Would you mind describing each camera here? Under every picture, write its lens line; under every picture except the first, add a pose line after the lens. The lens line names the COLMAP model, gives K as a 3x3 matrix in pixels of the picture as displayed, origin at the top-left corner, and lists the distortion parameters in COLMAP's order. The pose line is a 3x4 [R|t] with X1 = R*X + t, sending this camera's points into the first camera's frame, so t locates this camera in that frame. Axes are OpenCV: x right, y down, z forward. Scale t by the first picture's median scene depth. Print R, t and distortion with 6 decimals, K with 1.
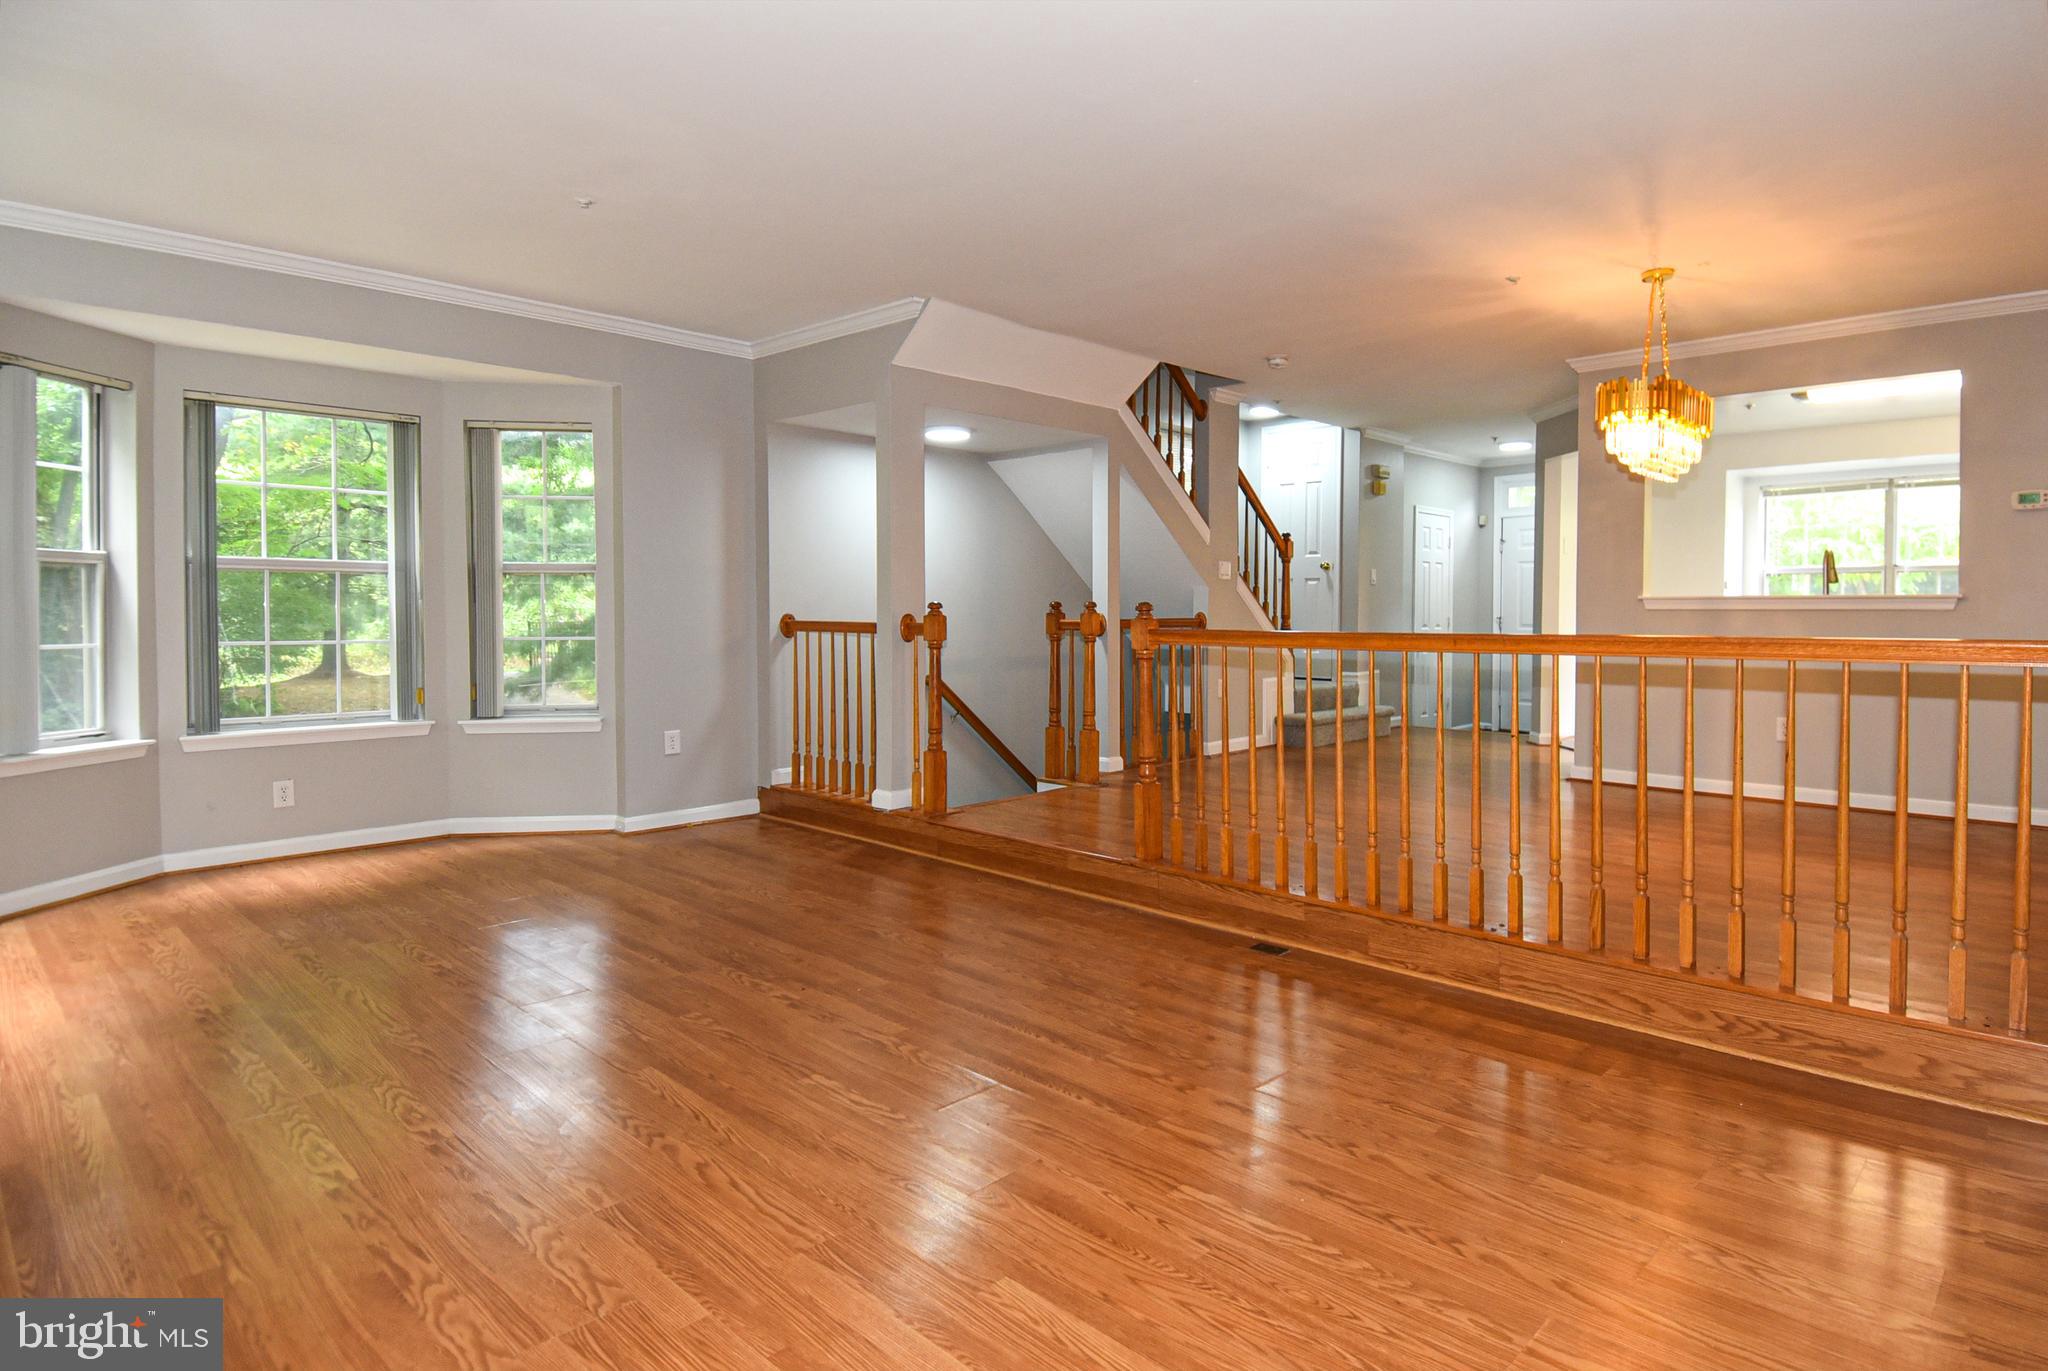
lens RADIAL K [[1092.2, 0, 1124.3], [0, 1092.2, 625.4], [0, 0, 1]] dist [0.045502, -0.045867]
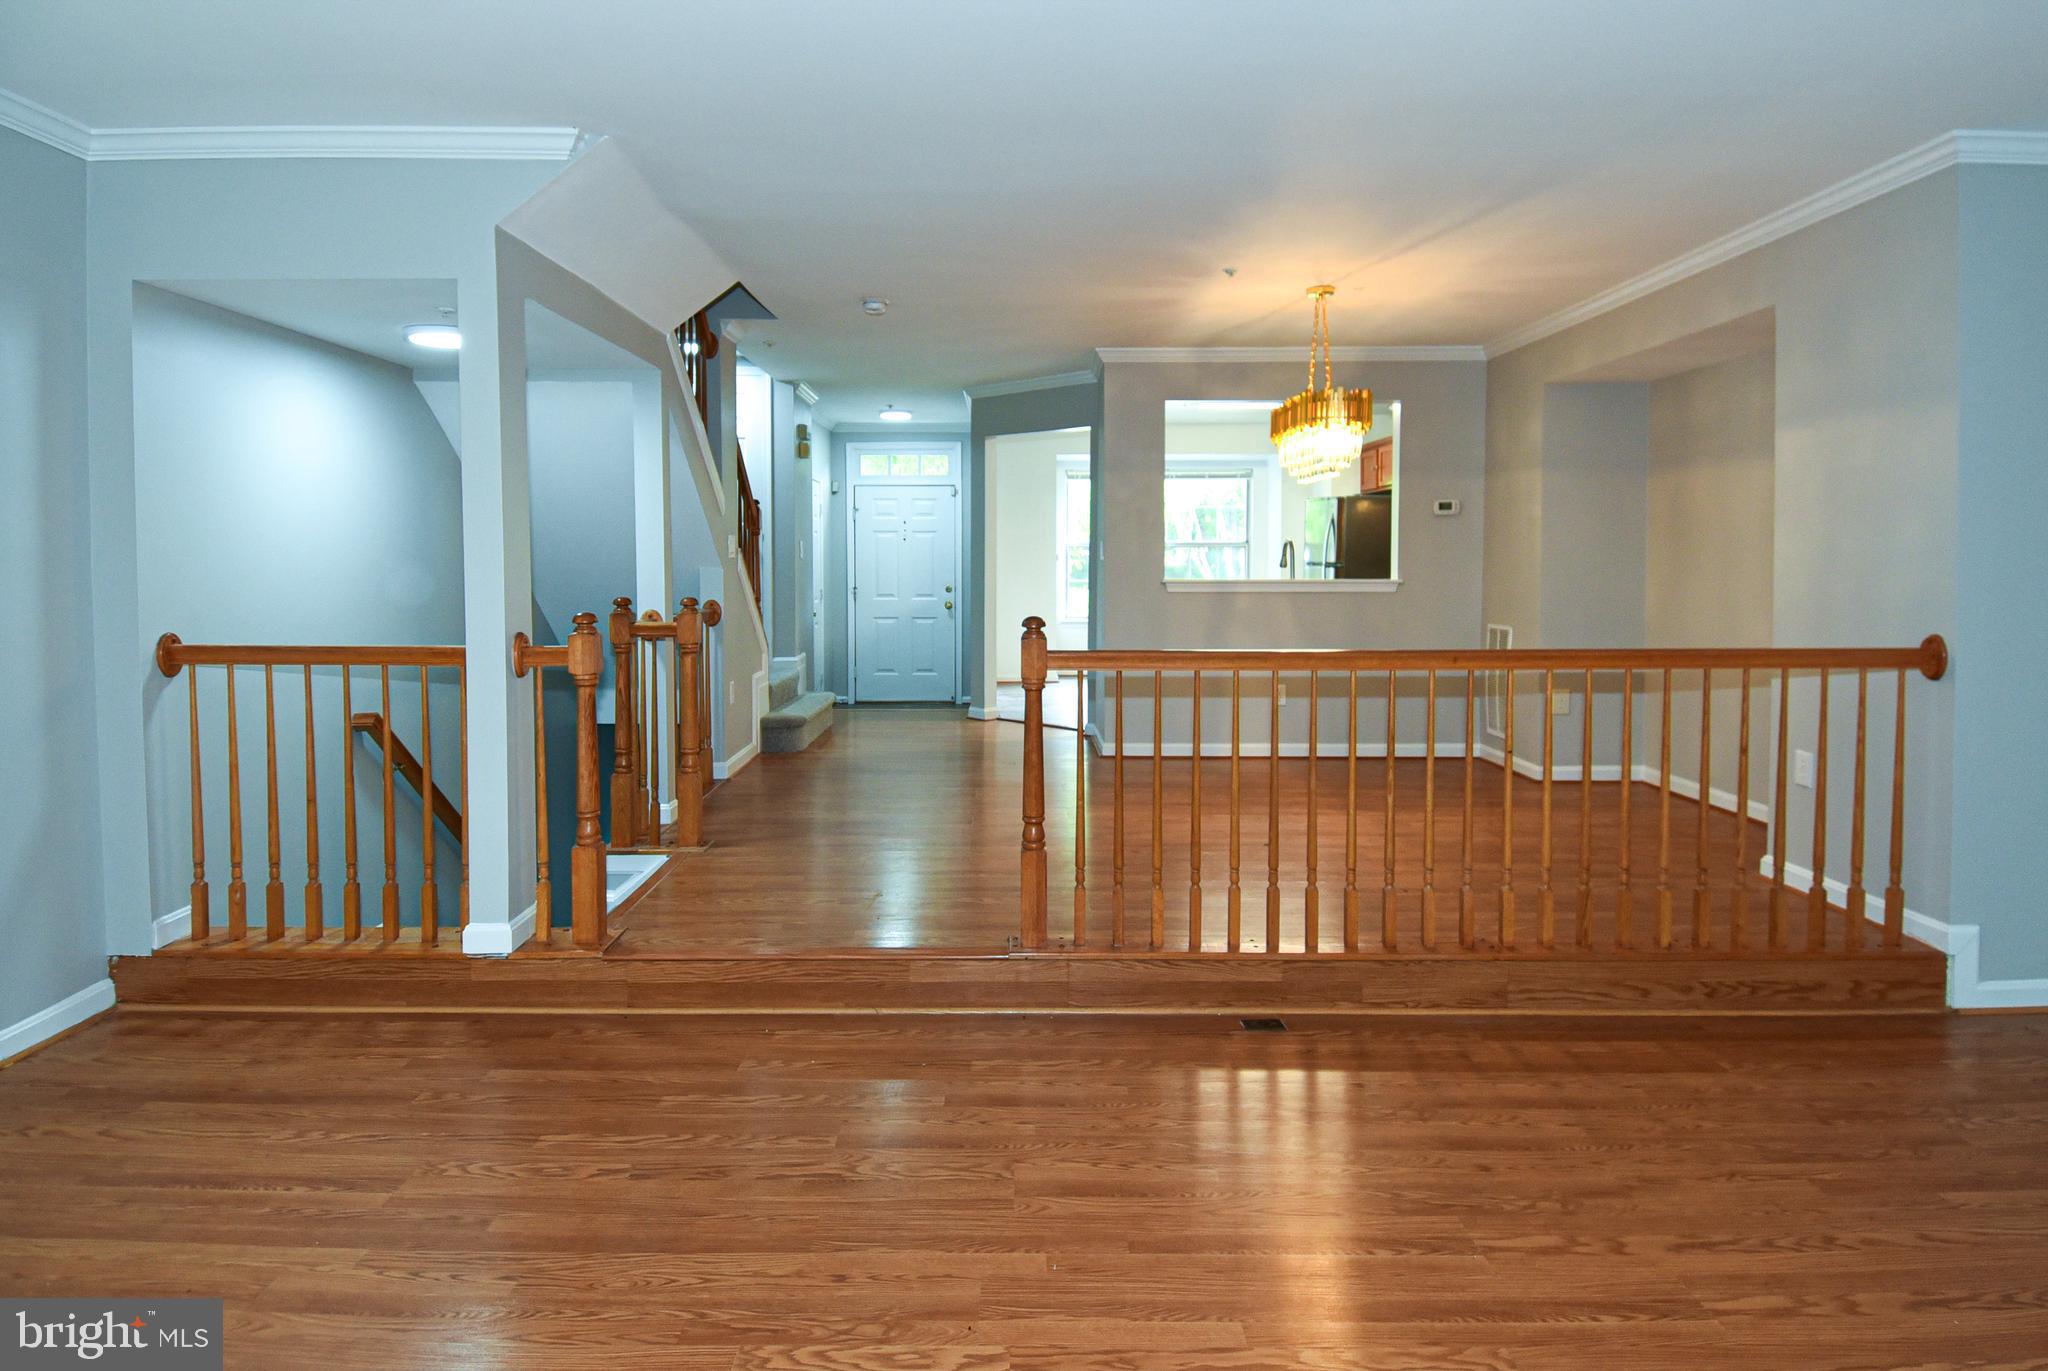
lens RADIAL K [[1106.1, 0, 1019.7], [0, 1106.1, 598.6], [0, 0, 1]] dist [0.046785, -0.040102]
pose [[0.746151, -0.024215, 0.665336, -0.635186], [0.009935, 0.999632, 0.025240, -0.066588], [-0.665703, -0.012223, 0.746117, 0.529248]]
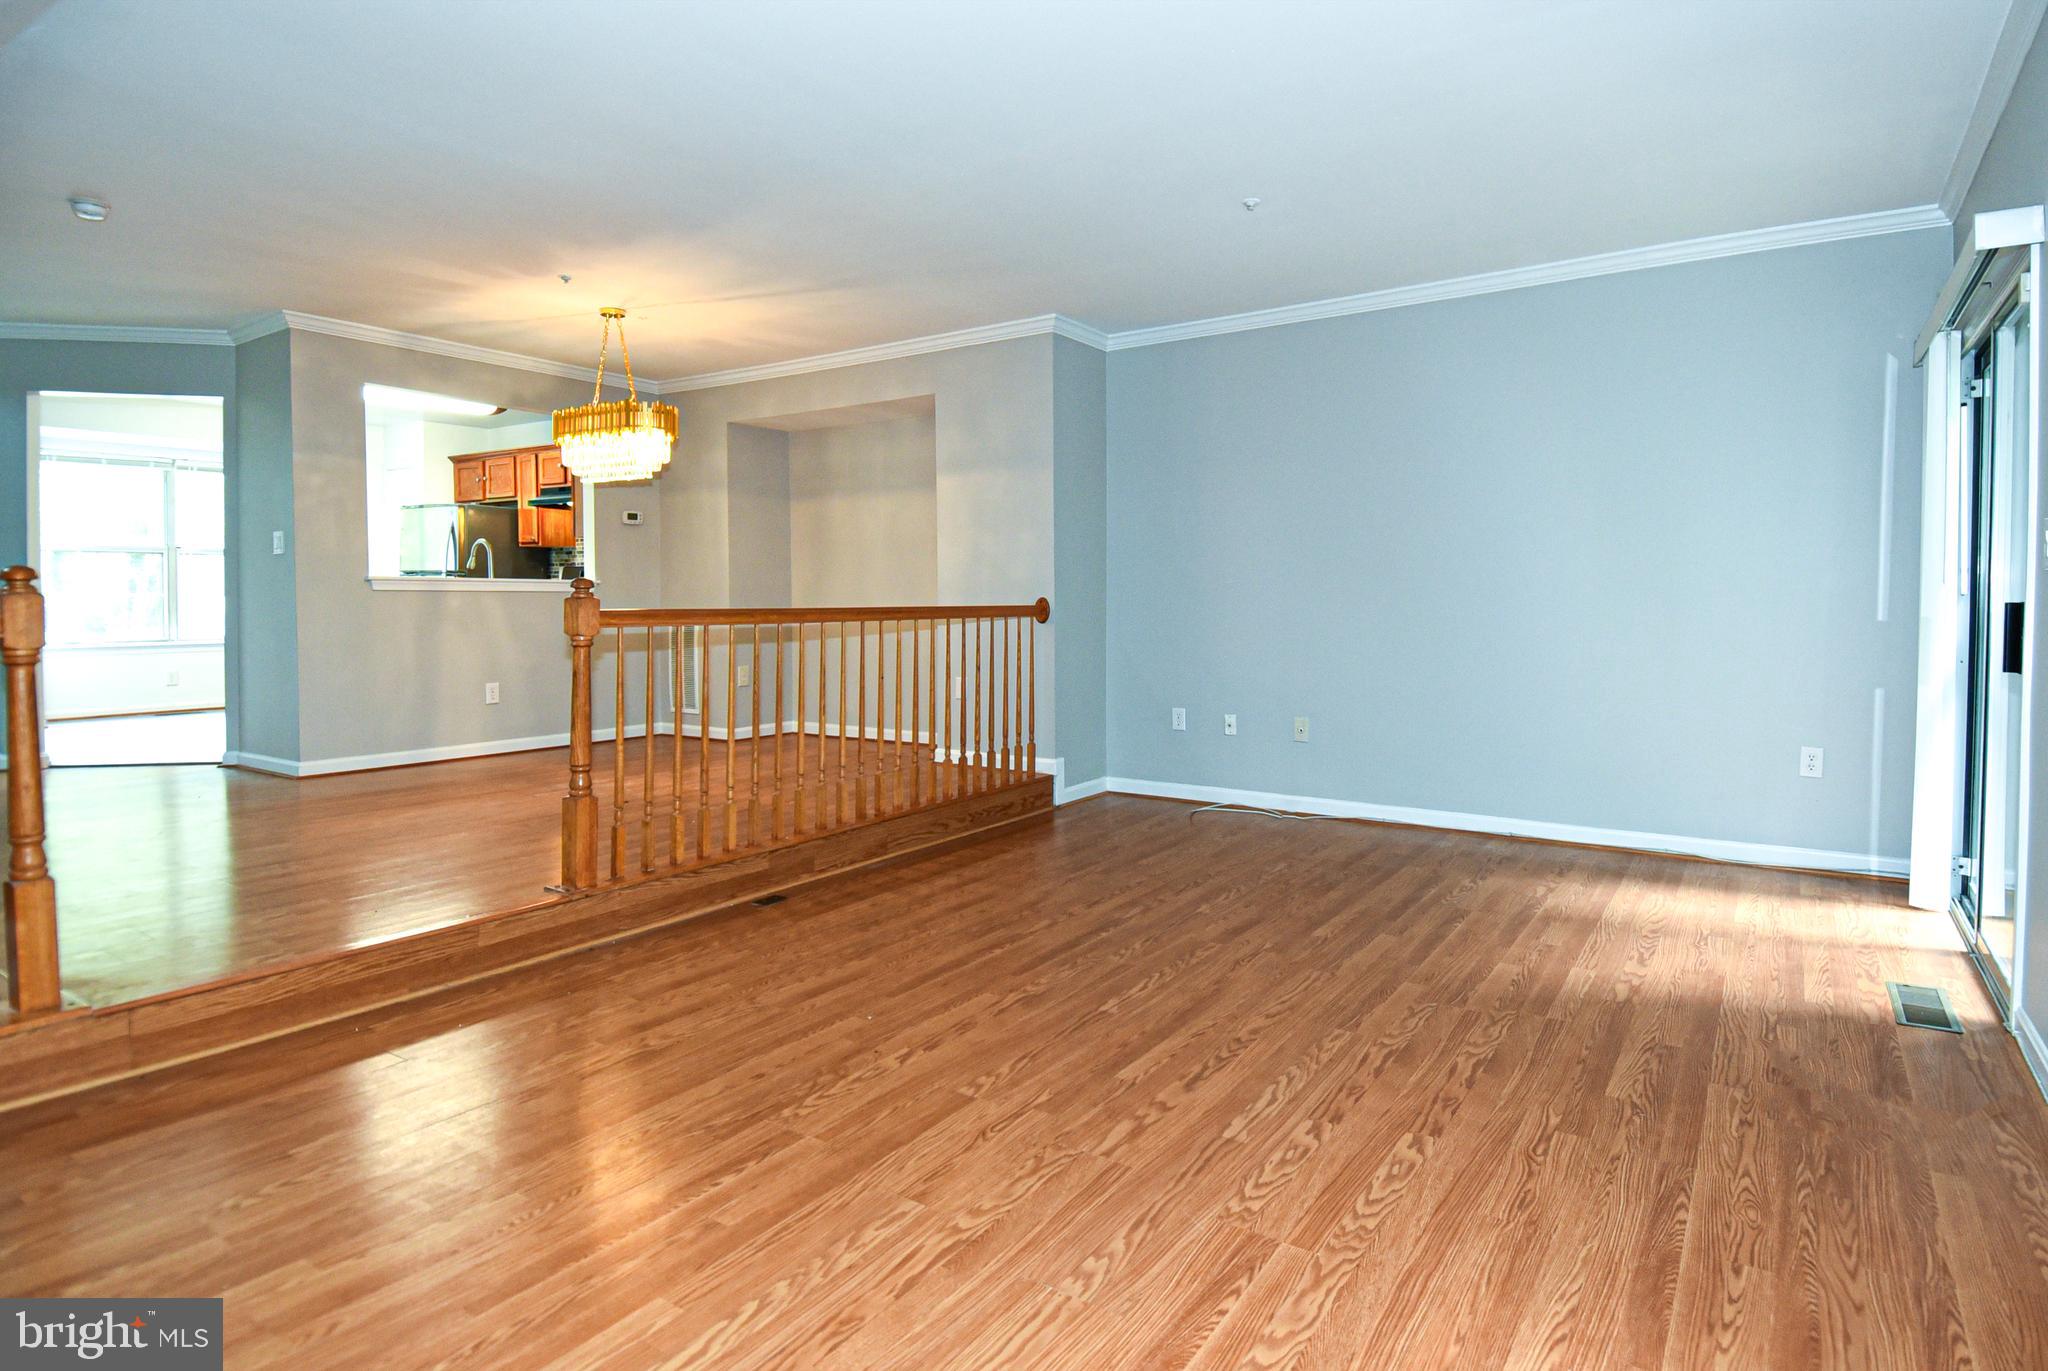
lens RADIAL K [[1075.5, 0, 1063.7], [0, 1075.5, 651.4], [0, 0, 1]] dist [0.047704, -0.057430]
pose [[-0.137319, -0.052334, 0.989143, -1.057121], [0.014360, 0.998393, 0.054817, -0.008835], [-0.990423, 0.021732, -0.136346, 0.934610]]
